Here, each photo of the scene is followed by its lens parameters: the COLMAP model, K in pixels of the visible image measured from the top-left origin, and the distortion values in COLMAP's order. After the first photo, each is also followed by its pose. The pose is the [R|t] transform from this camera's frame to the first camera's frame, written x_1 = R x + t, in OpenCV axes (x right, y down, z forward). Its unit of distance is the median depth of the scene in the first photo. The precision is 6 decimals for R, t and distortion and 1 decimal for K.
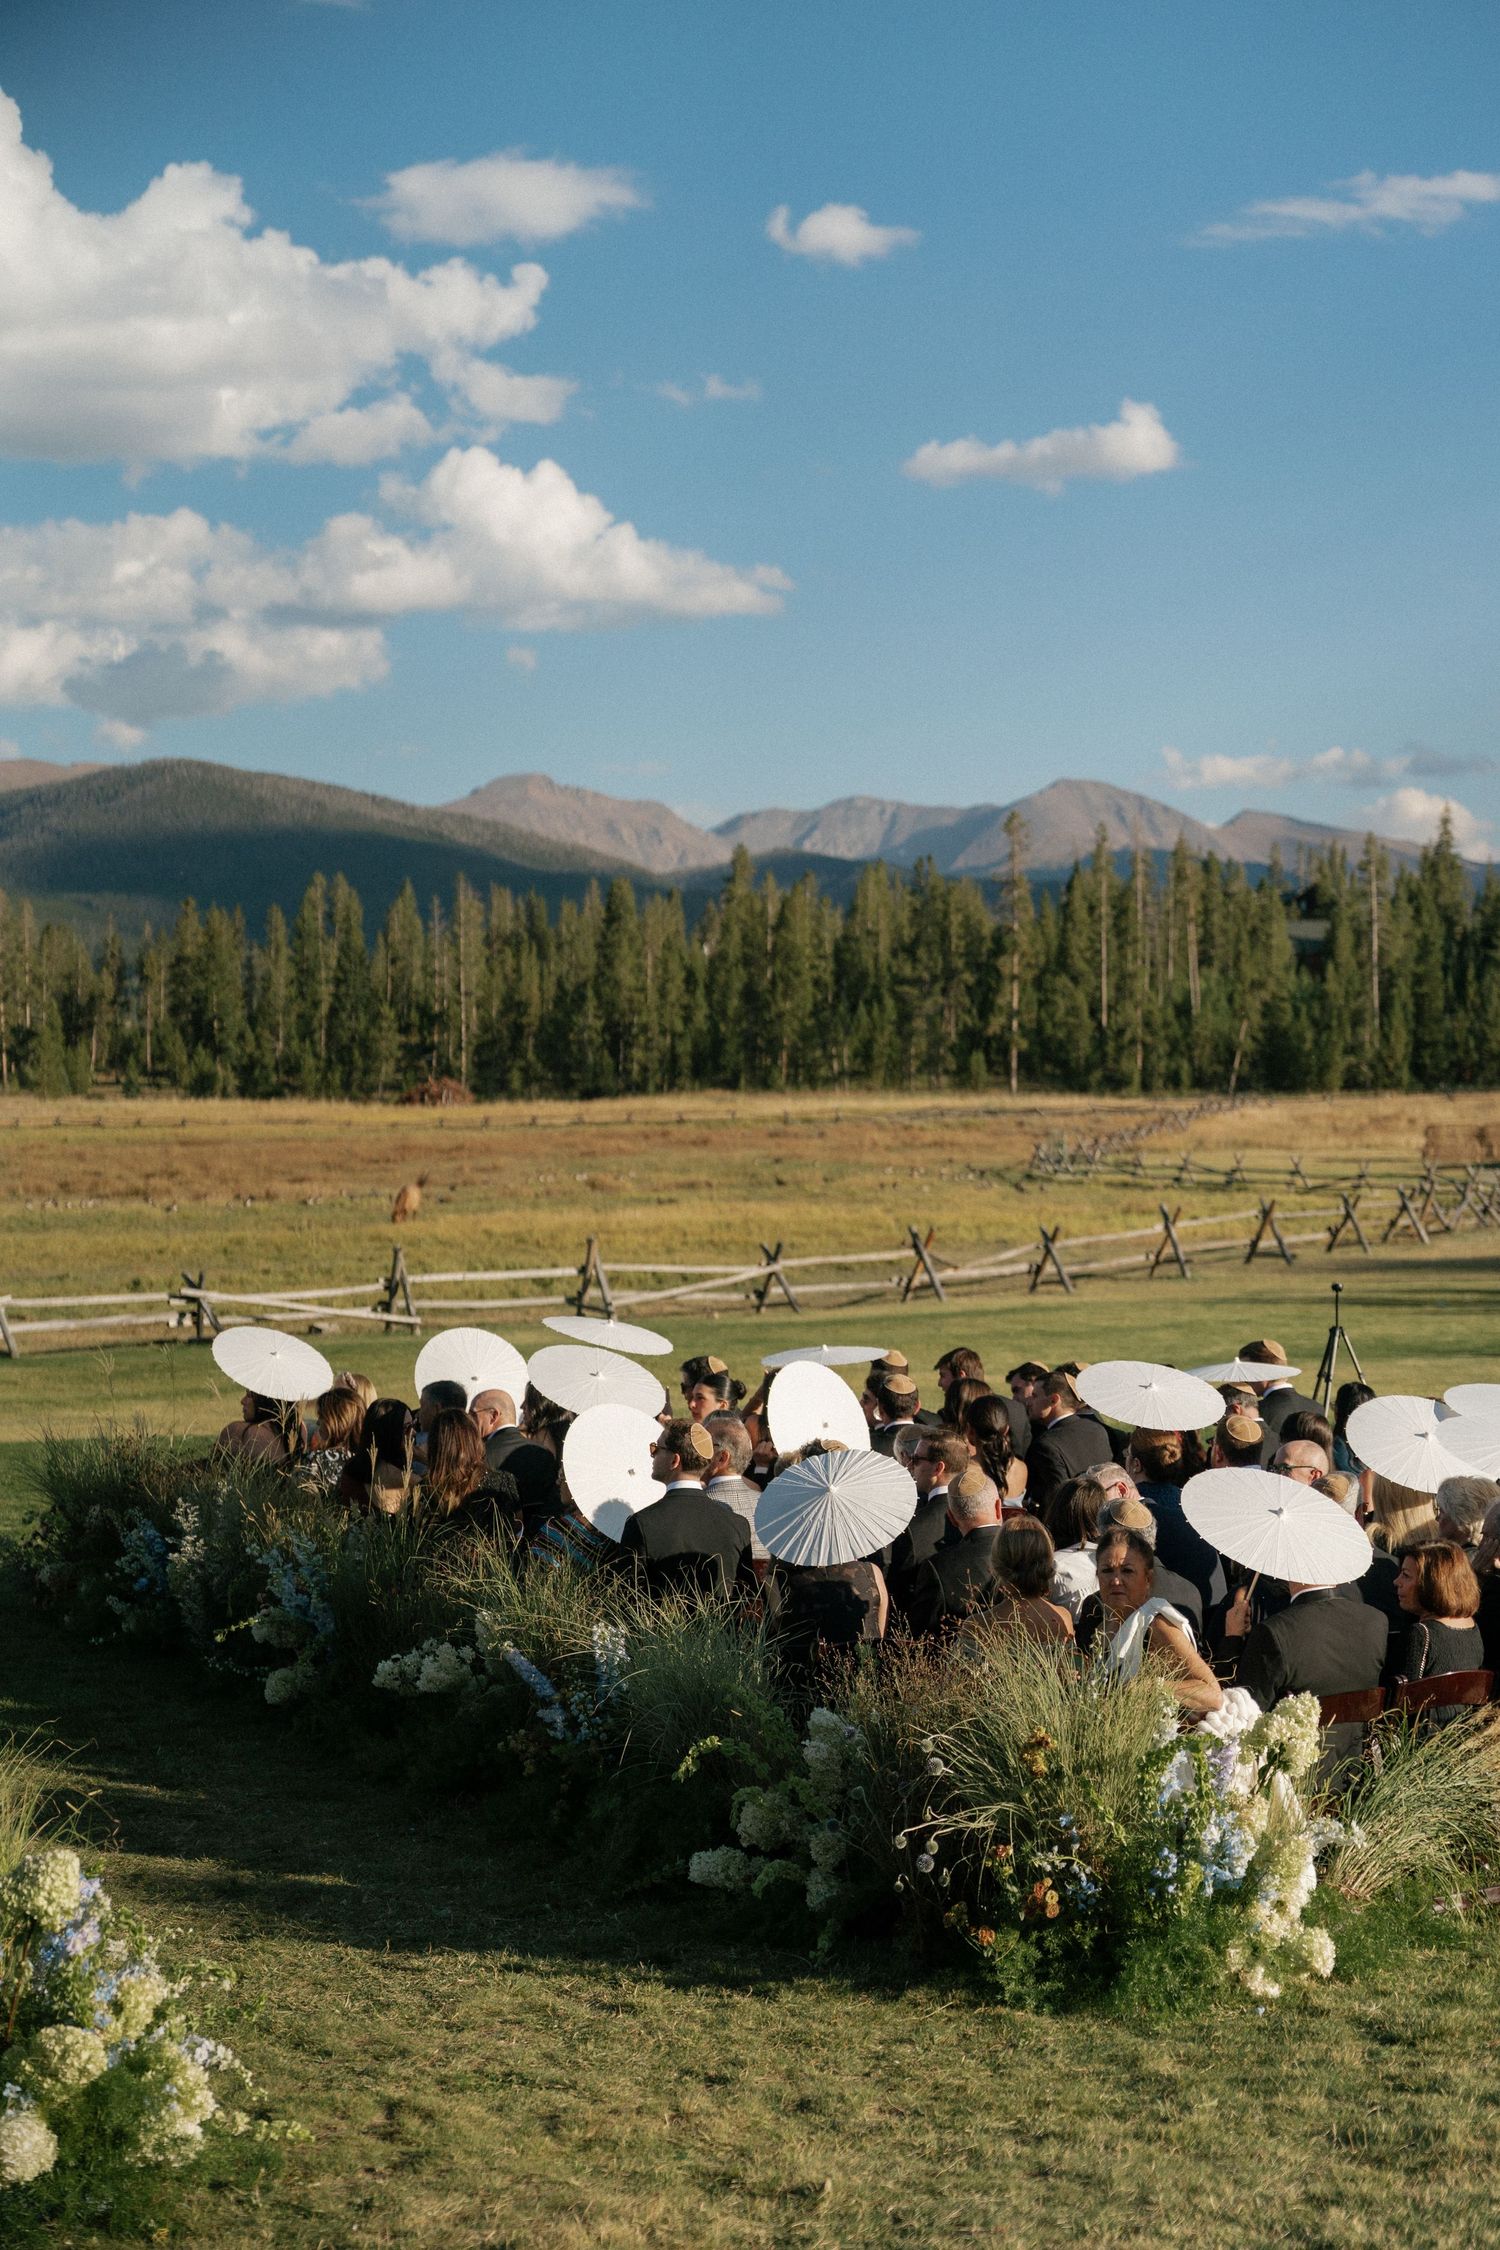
lens RADIAL K [[3783.0, 0, 746.4], [0, 3783.0, 1070.5], [0, 0, 1]] dist [0.015735, 0.107075]
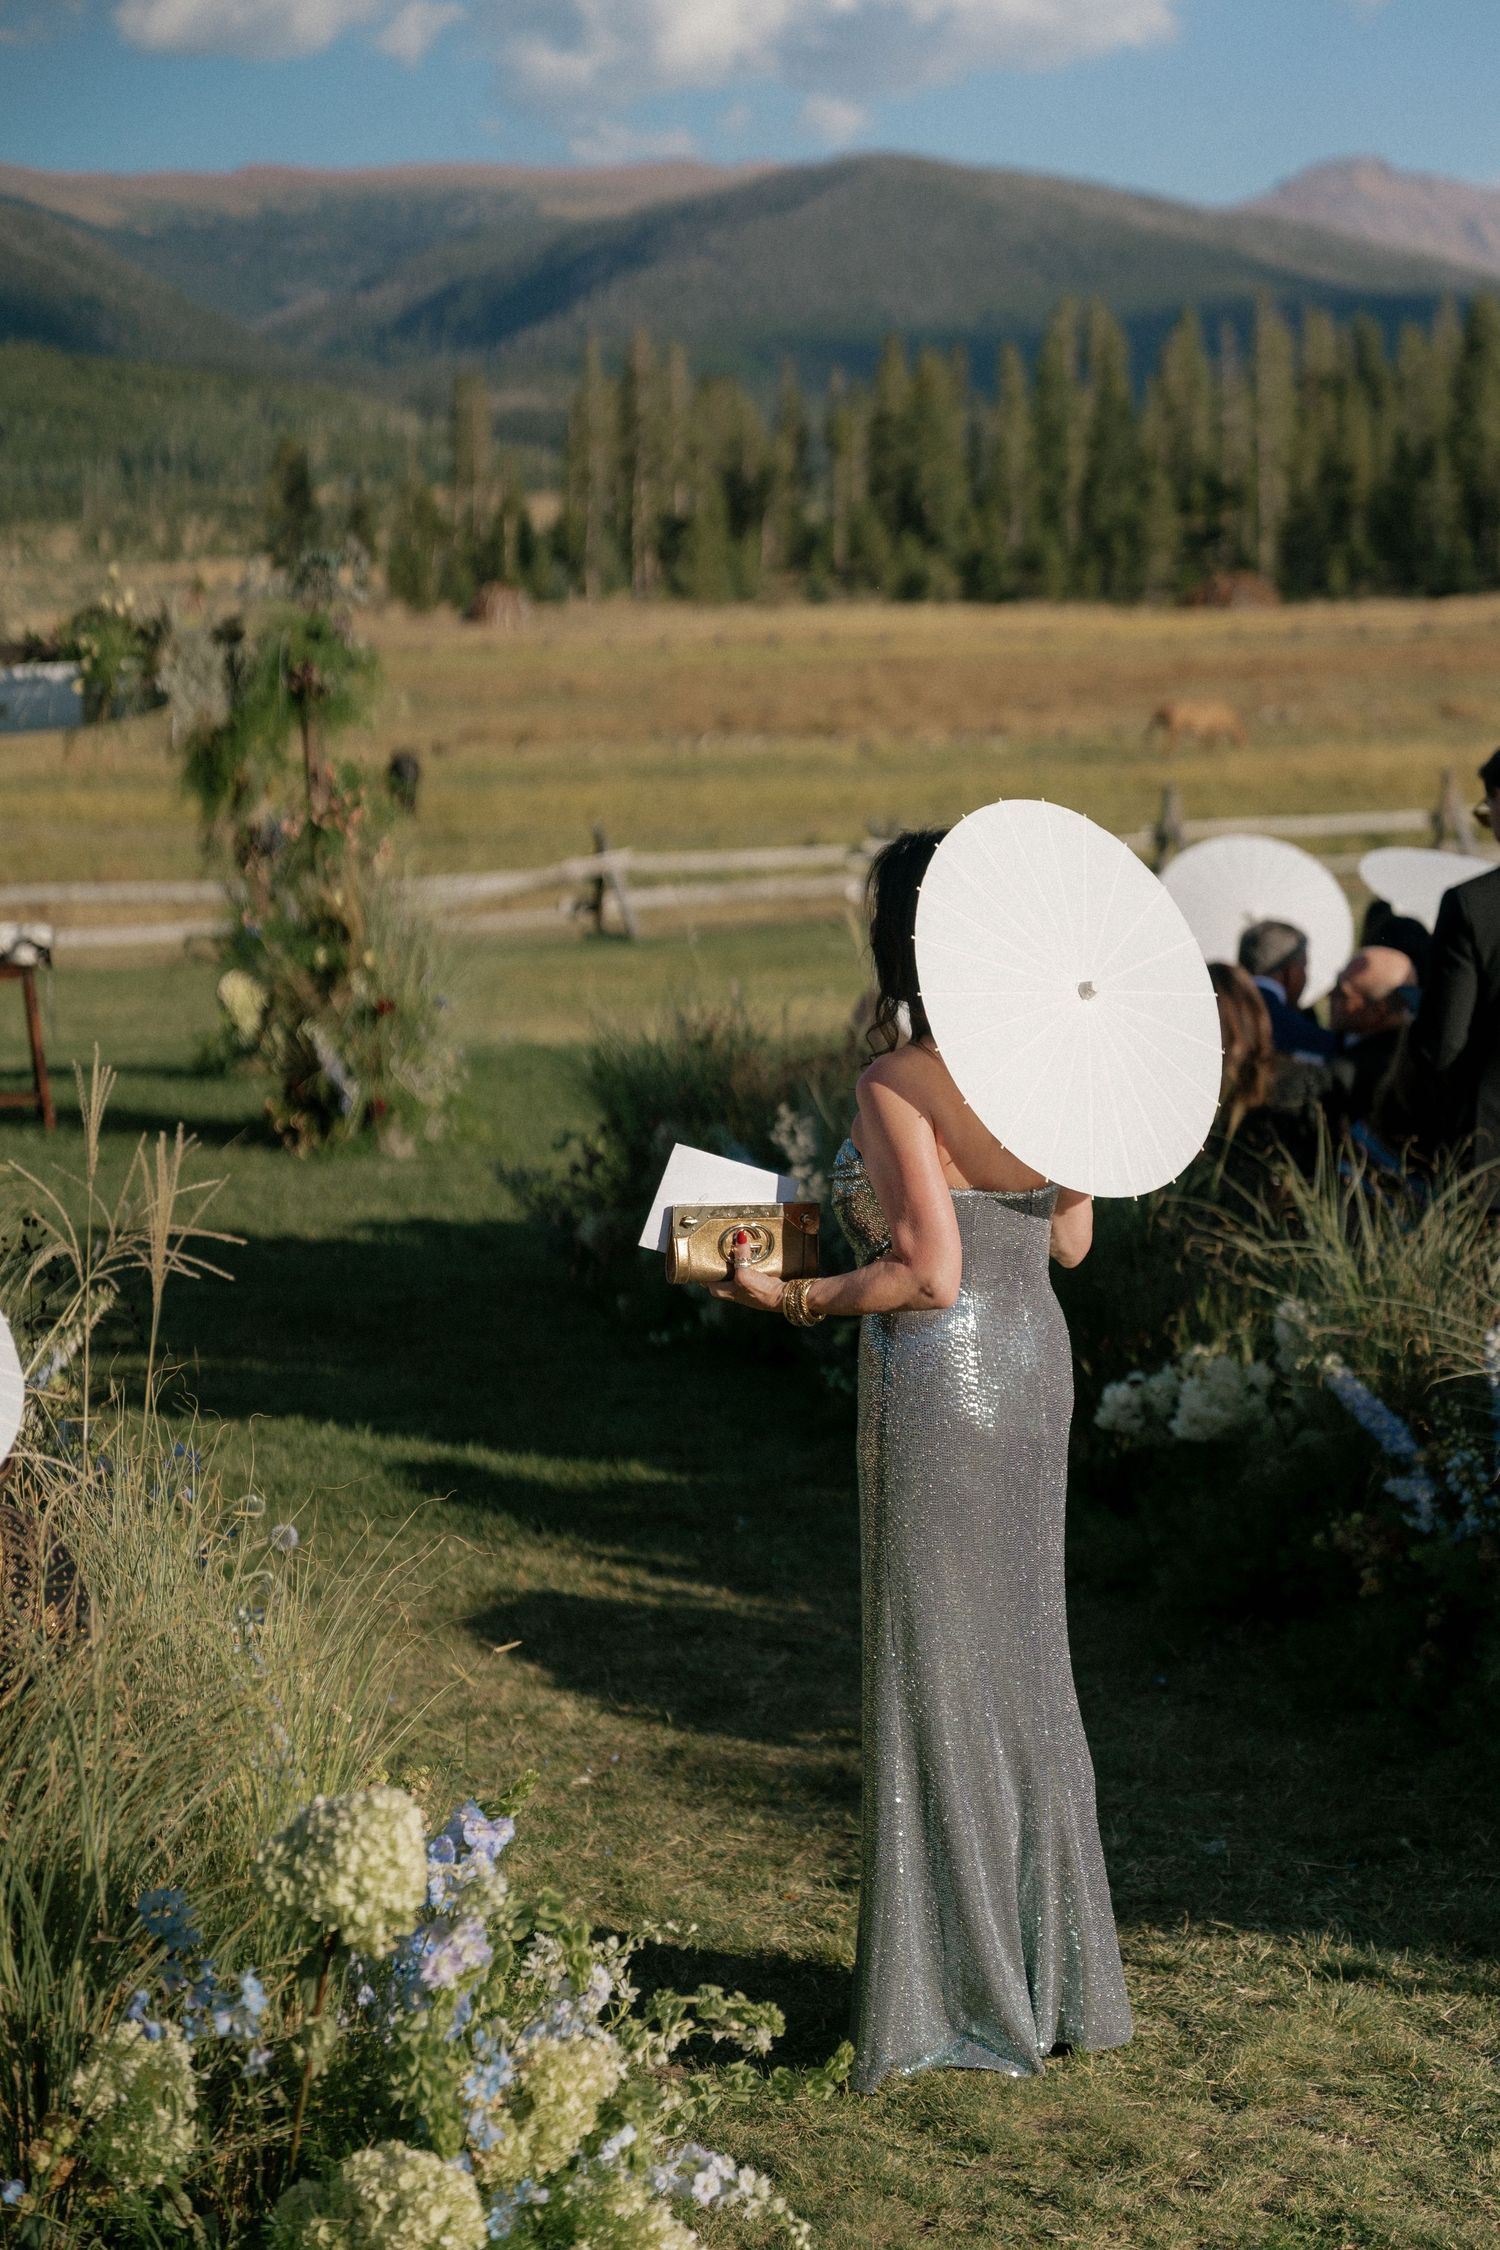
lens RADIAL K [[5126.7, 0, 750.0], [0, 5126.7, 1125.0], [0, 0, 1]] dist [-0.007964, -0.185793]
pose [[0.984788, 0.009801, -0.173483, -0.013571], [0.008946, 0.994224, 0.106950, 0.028768], [0.173529, -0.106875, 0.979013, 0.201995]]
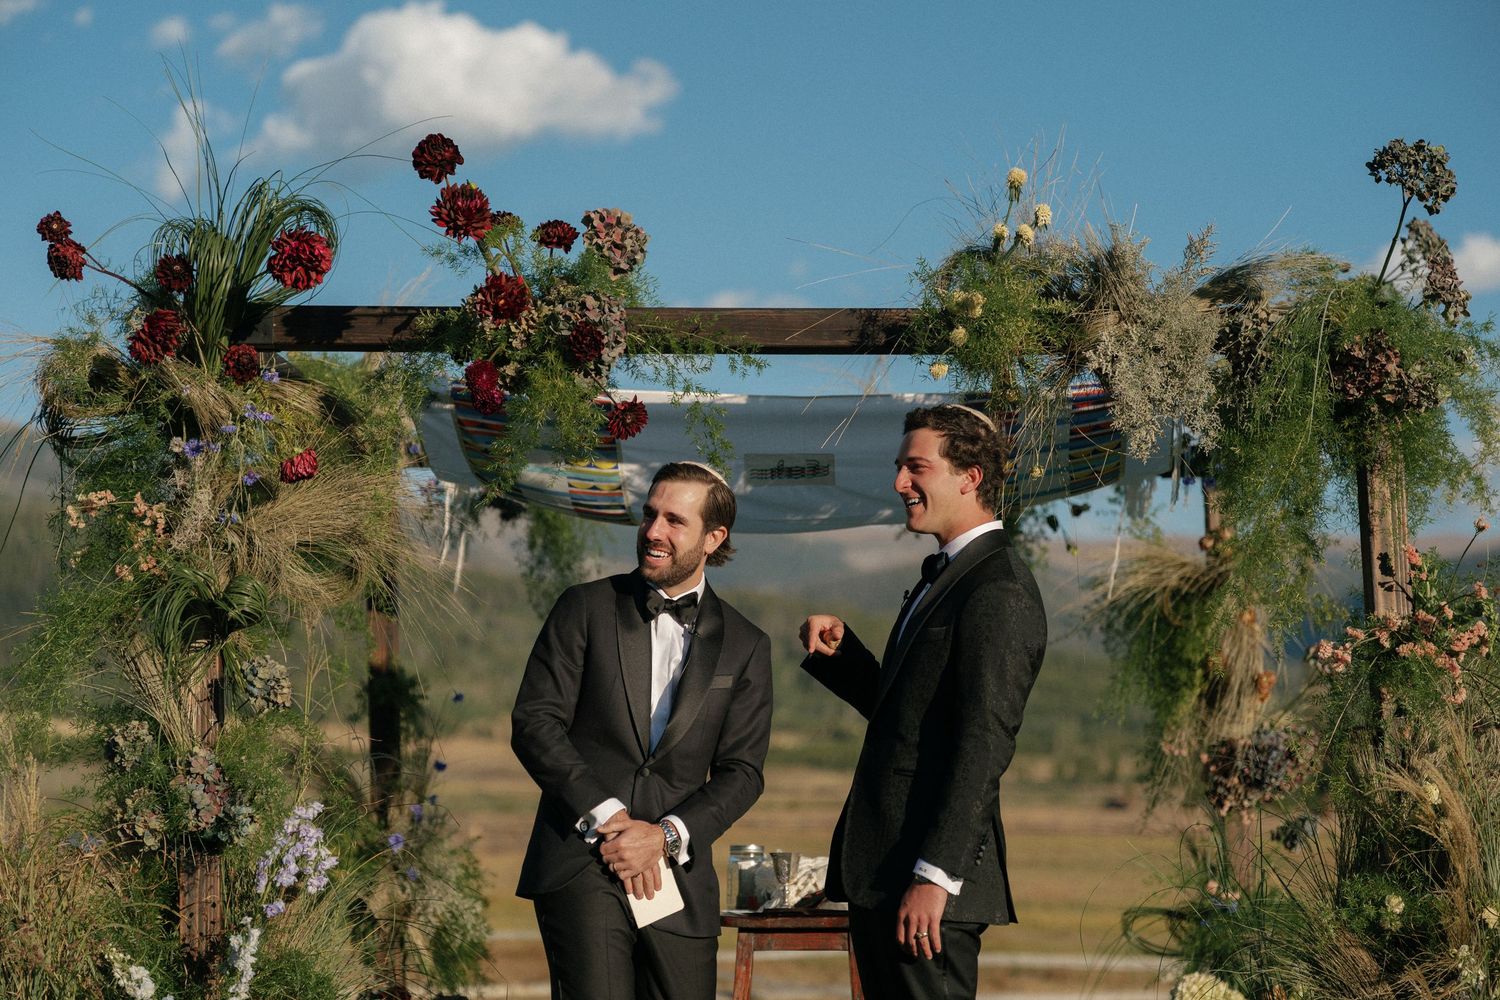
lens RADIAL K [[2931.4, 0, 714.9], [0, 2931.4, 577.8], [0, 0, 1]] dist [-0.011532, -0.243285]
pose [[0.915734, -0.015302, -0.401494, -0.259975], [-0.020579, 0.996177, -0.084903, 0.110861], [0.401258, 0.086011, 0.911918, 1.027935]]
